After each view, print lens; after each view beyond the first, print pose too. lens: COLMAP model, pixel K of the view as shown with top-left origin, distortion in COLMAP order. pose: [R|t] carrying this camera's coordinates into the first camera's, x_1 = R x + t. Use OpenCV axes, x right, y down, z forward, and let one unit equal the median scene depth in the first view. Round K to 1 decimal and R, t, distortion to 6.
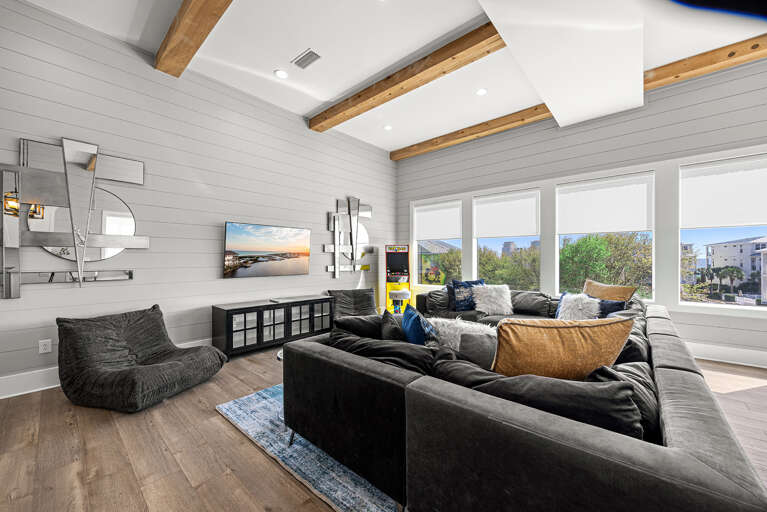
lens RADIAL K [[293.8, 0, 382.4], [0, 293.8, 259.6], [0, 0, 1]] dist [-0.003751, -0.000103]
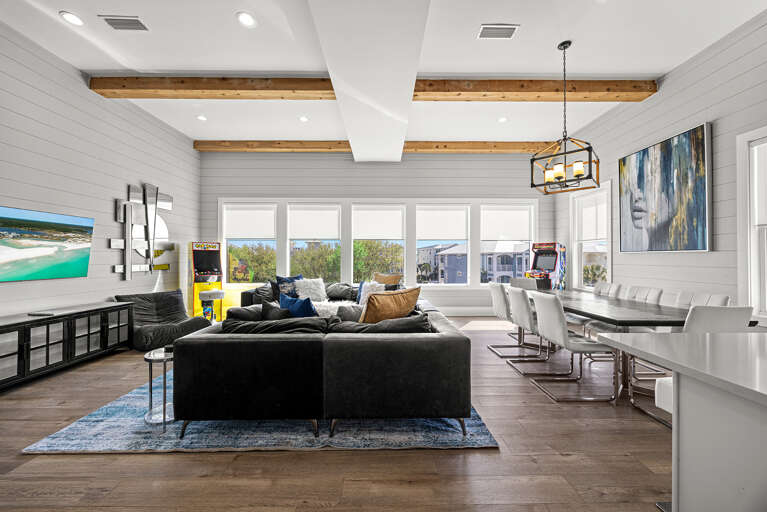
lens RADIAL K [[293.6, 0, 384.8], [0, 293.6, 254.5], [0, 0, 1]] dist [-0.001252, -0.000252]
pose [[0.741215, 0.012137, 0.671158, -0.179564], [-0.003276, 0.999890, -0.014464, 0.000667], [-0.671260, 0.008522, 0.741173, -0.091030]]
